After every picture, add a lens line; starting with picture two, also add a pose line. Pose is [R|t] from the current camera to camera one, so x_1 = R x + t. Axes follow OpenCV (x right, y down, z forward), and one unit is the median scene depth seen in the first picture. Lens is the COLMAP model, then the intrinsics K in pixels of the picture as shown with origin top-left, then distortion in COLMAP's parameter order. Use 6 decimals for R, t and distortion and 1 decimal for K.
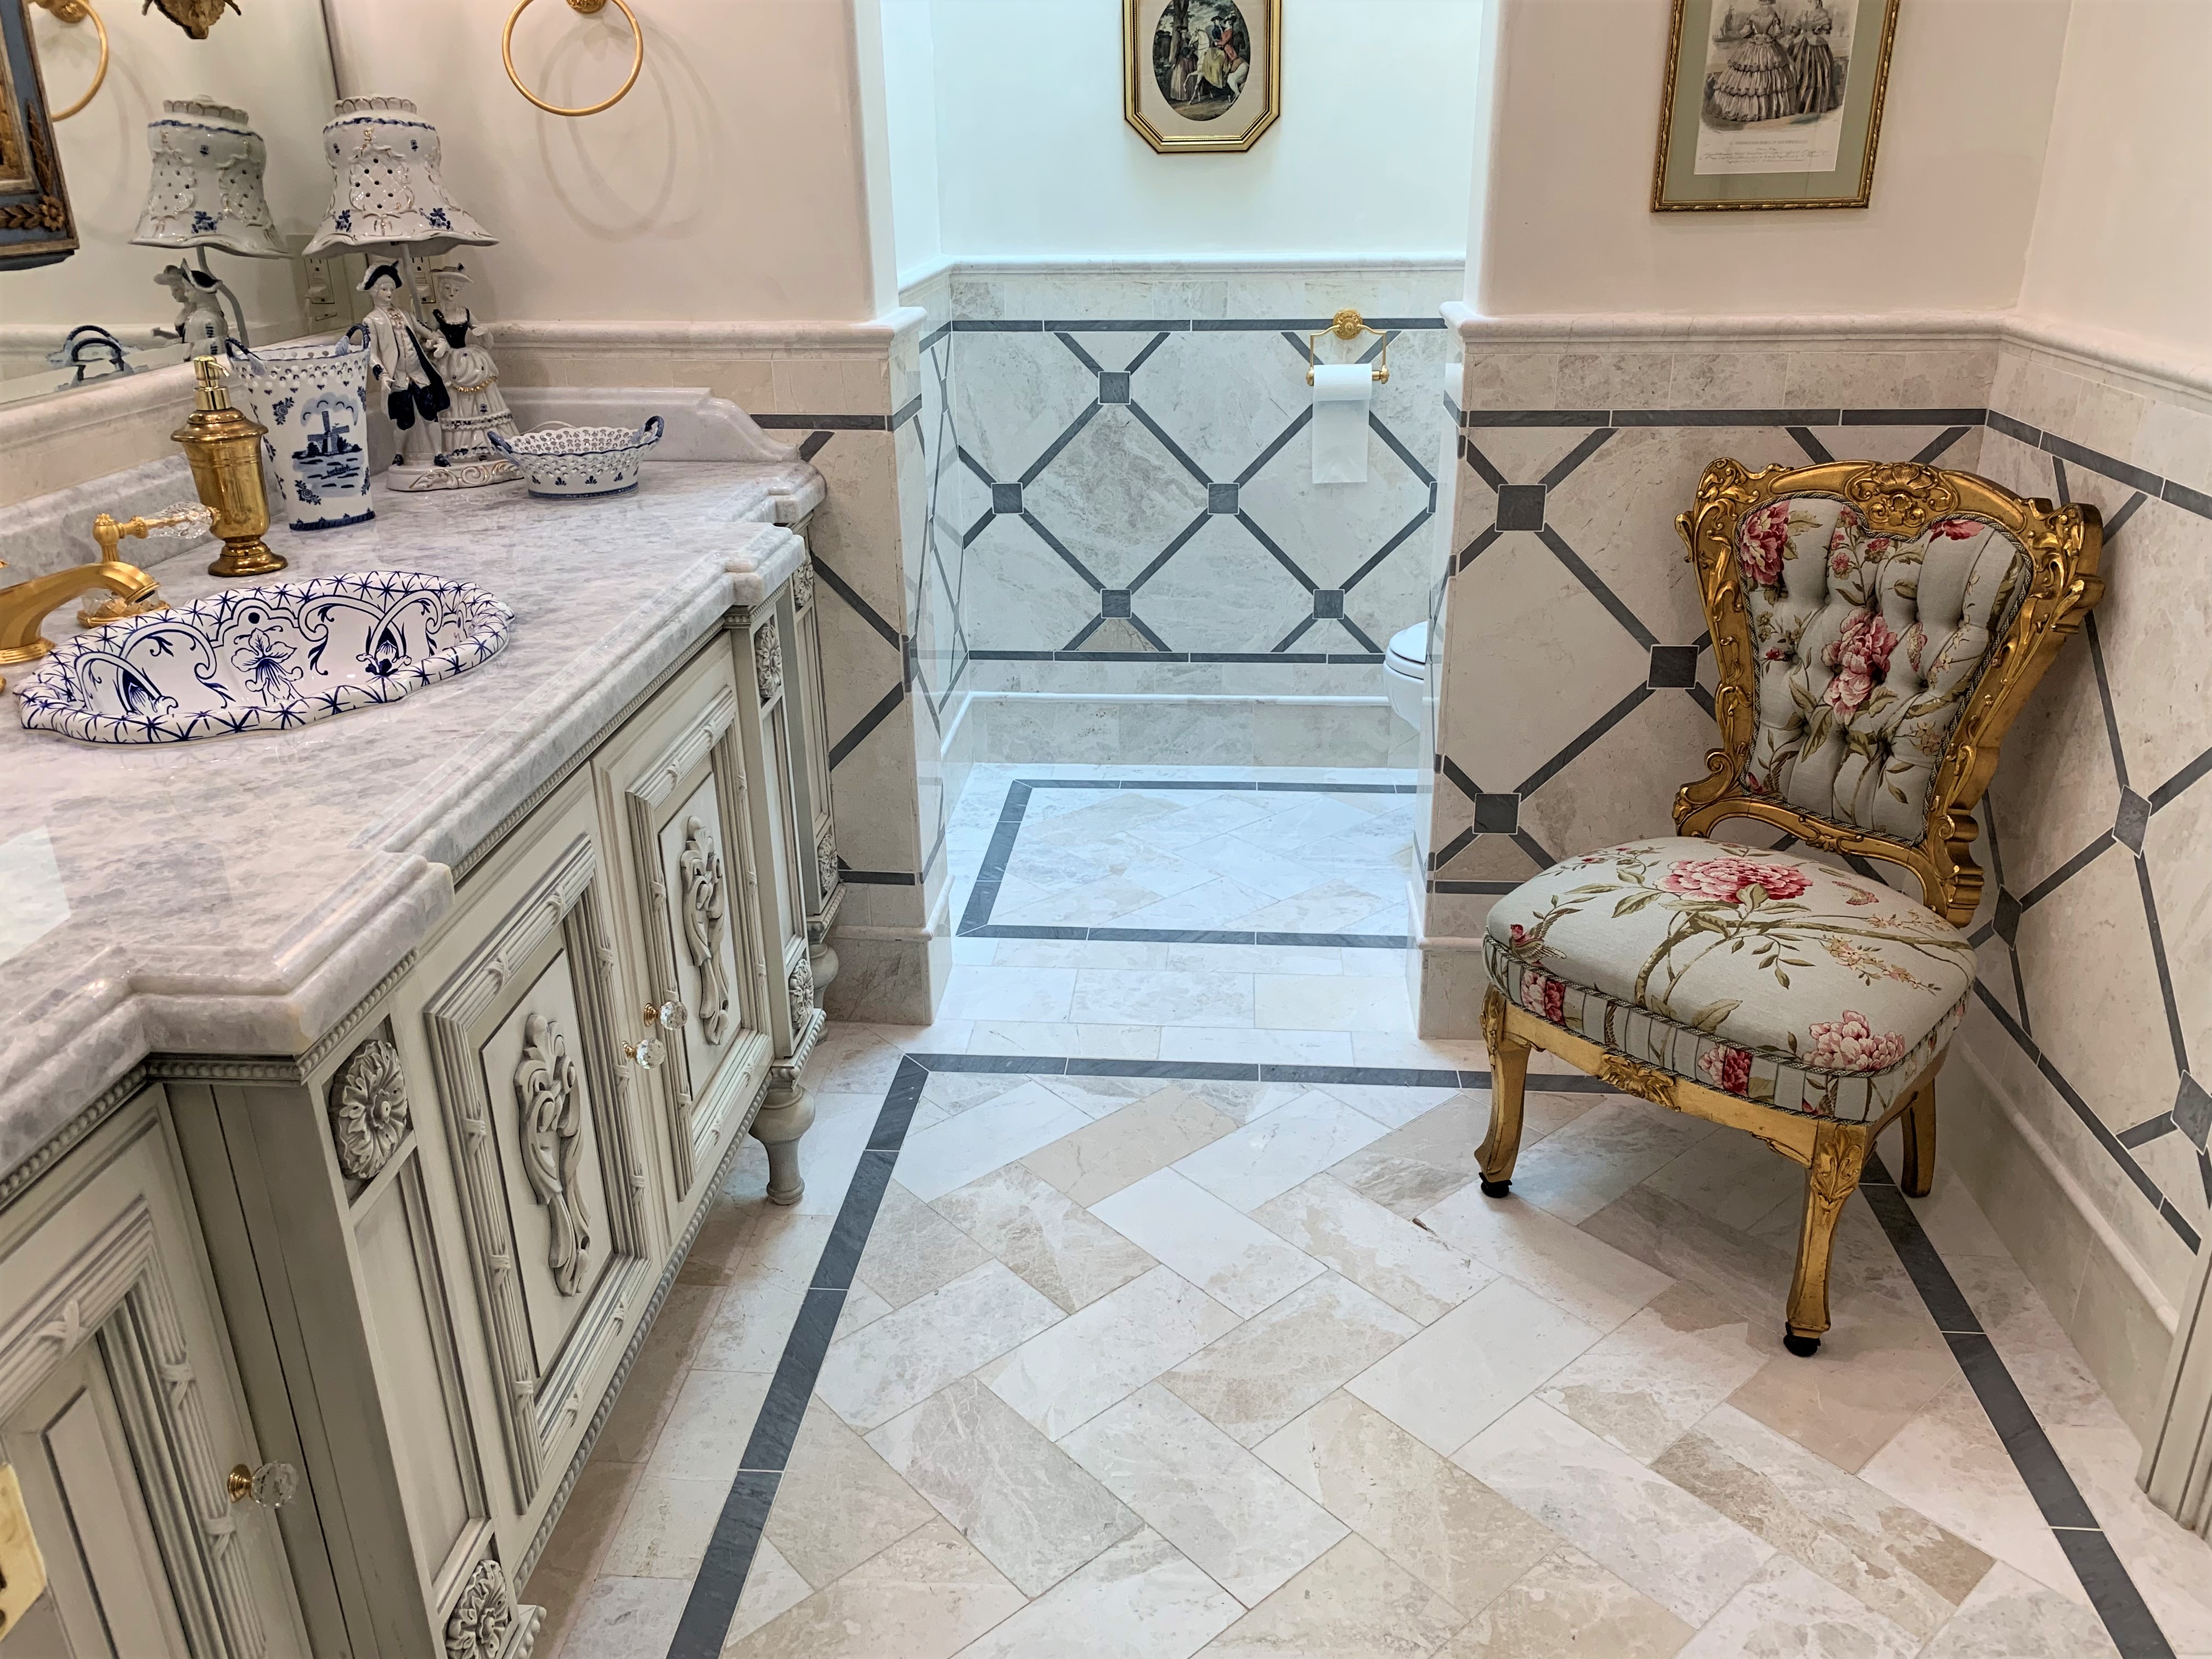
lens RADIAL K [[1710.4, 0, 1104.9], [0, 1710.4, 827.6], [0, 0, 1]] dist [0.010692, -0.005815]
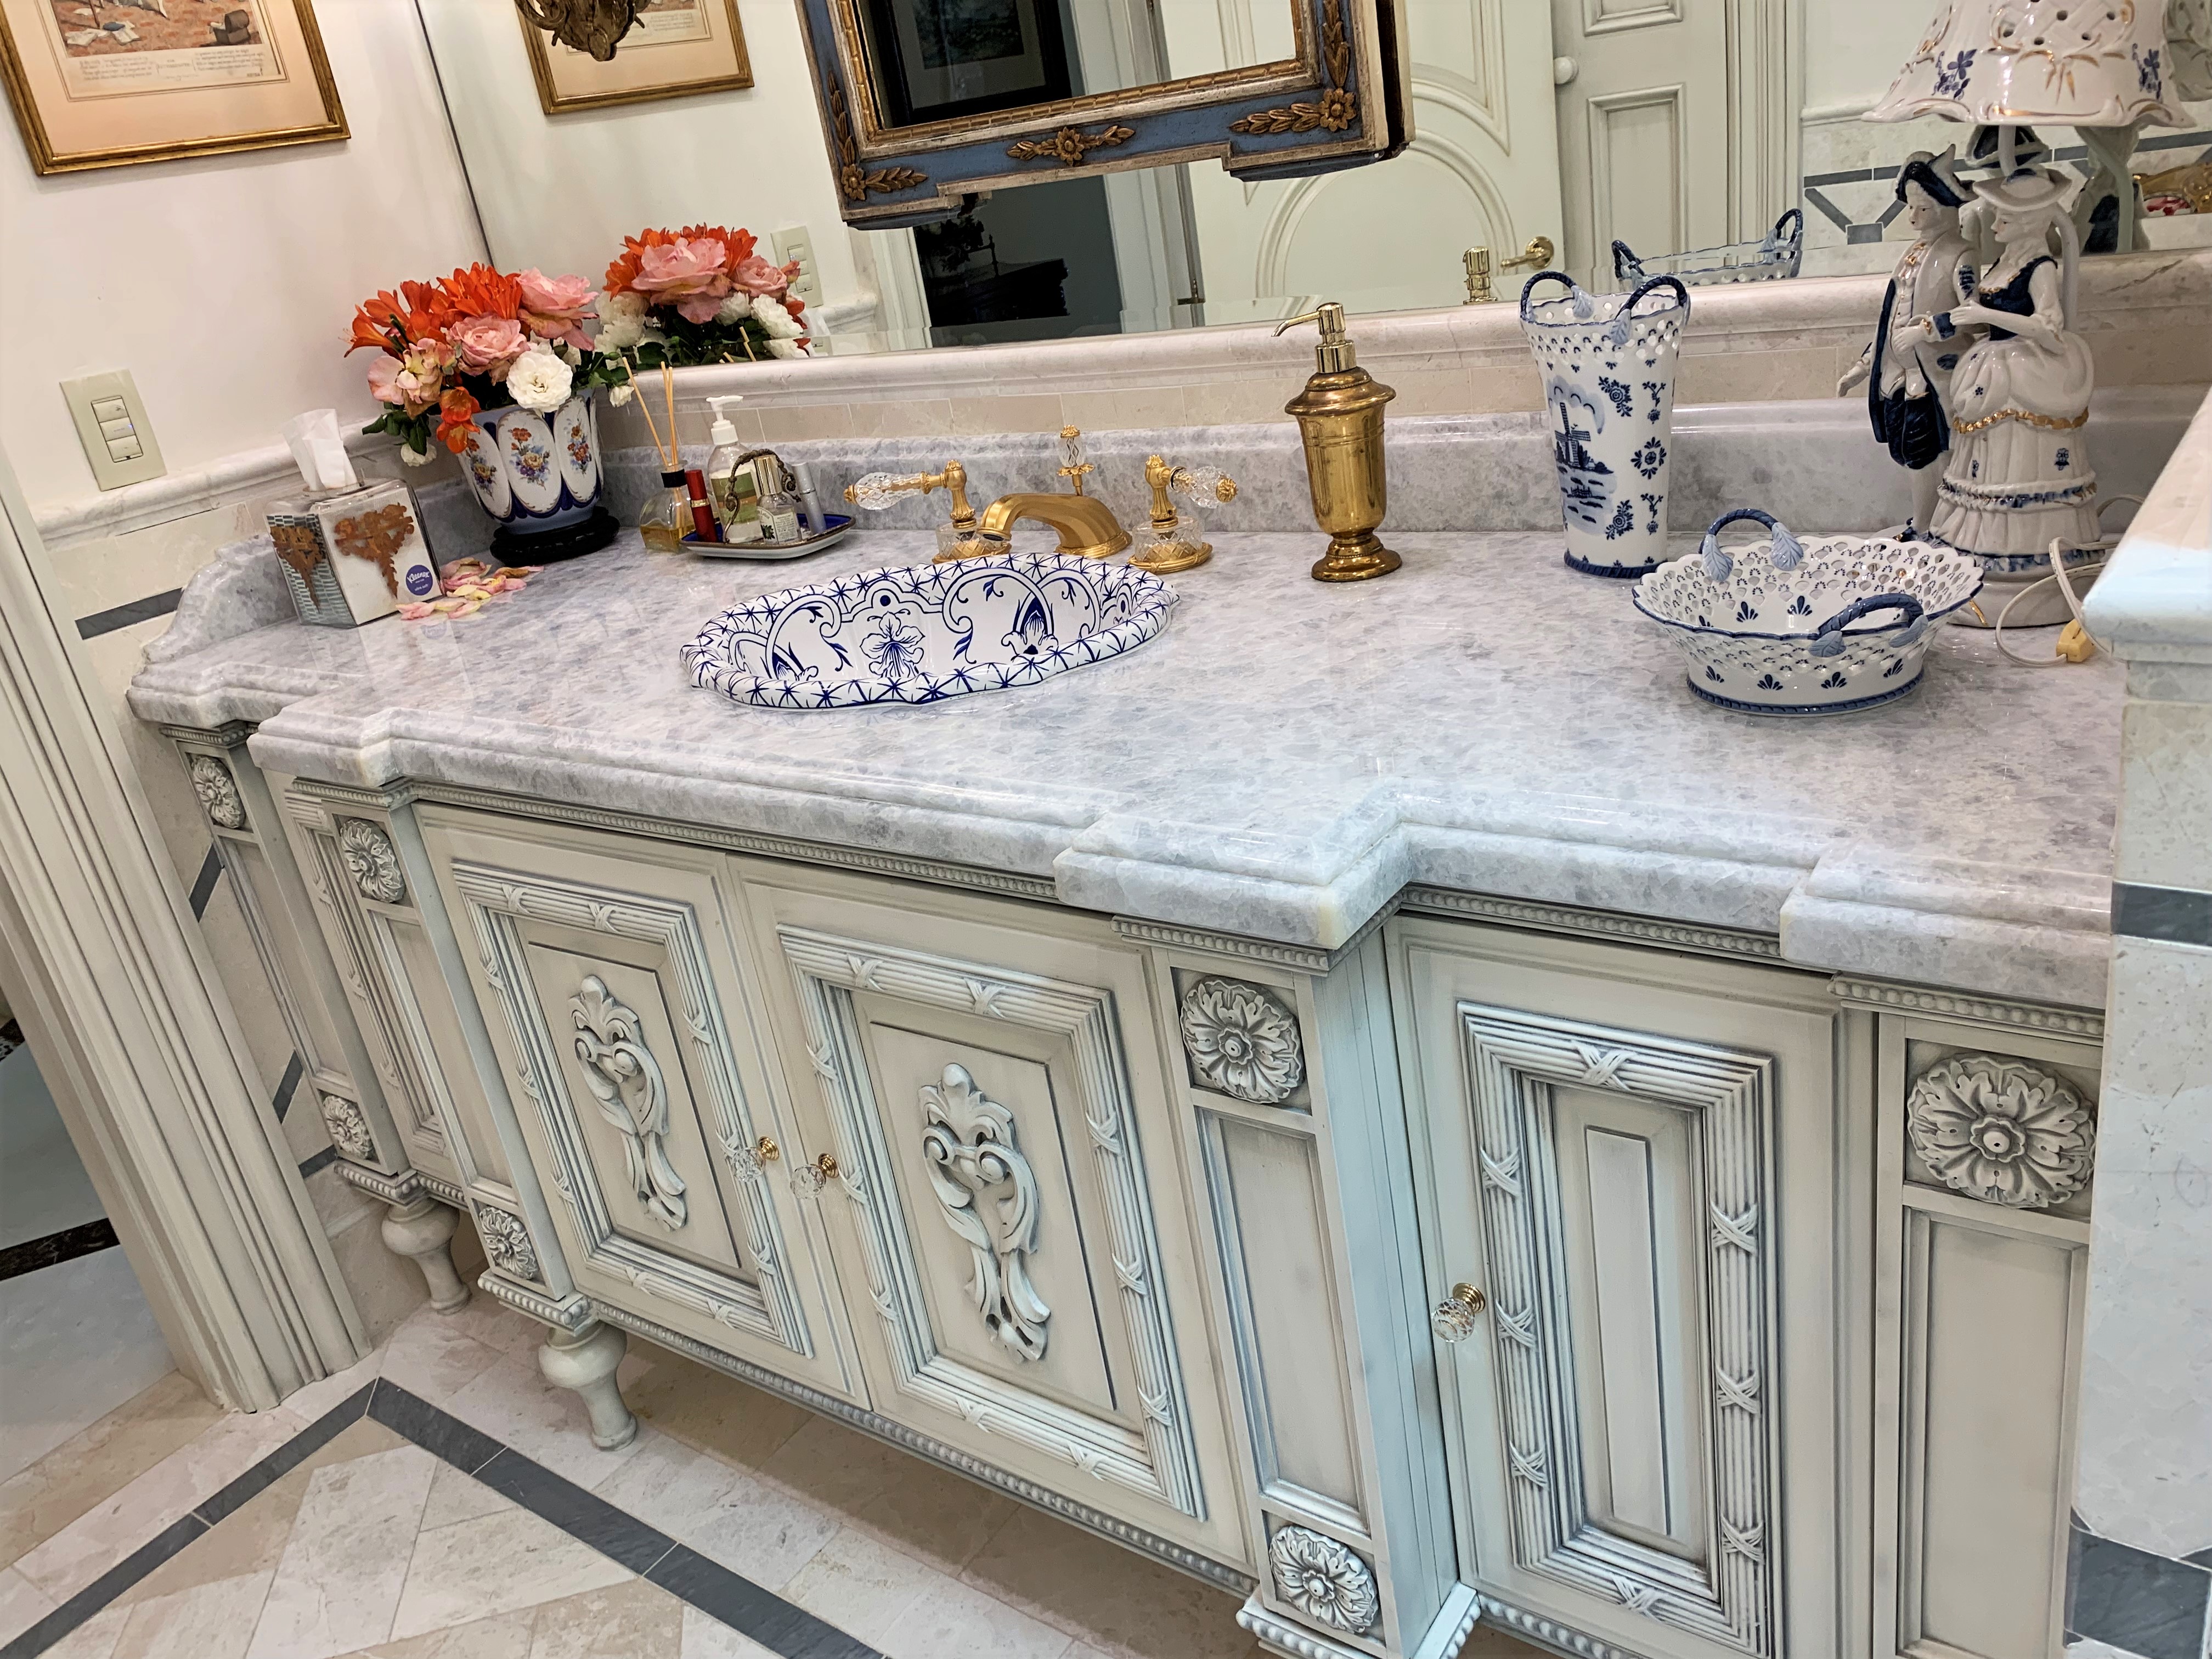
lens RADIAL K [[1710.4, 0, 1102.0], [0, 1710.4, 832.9], [0, 0, 1]] dist [0.010692, -0.005815]
pose [[-0.520113, 0.418455, -0.744566, 0.211732], [-0.162143, 0.807528, 0.567105, -0.495562], [0.838566, 0.415684, -0.352157, 1.260482]]
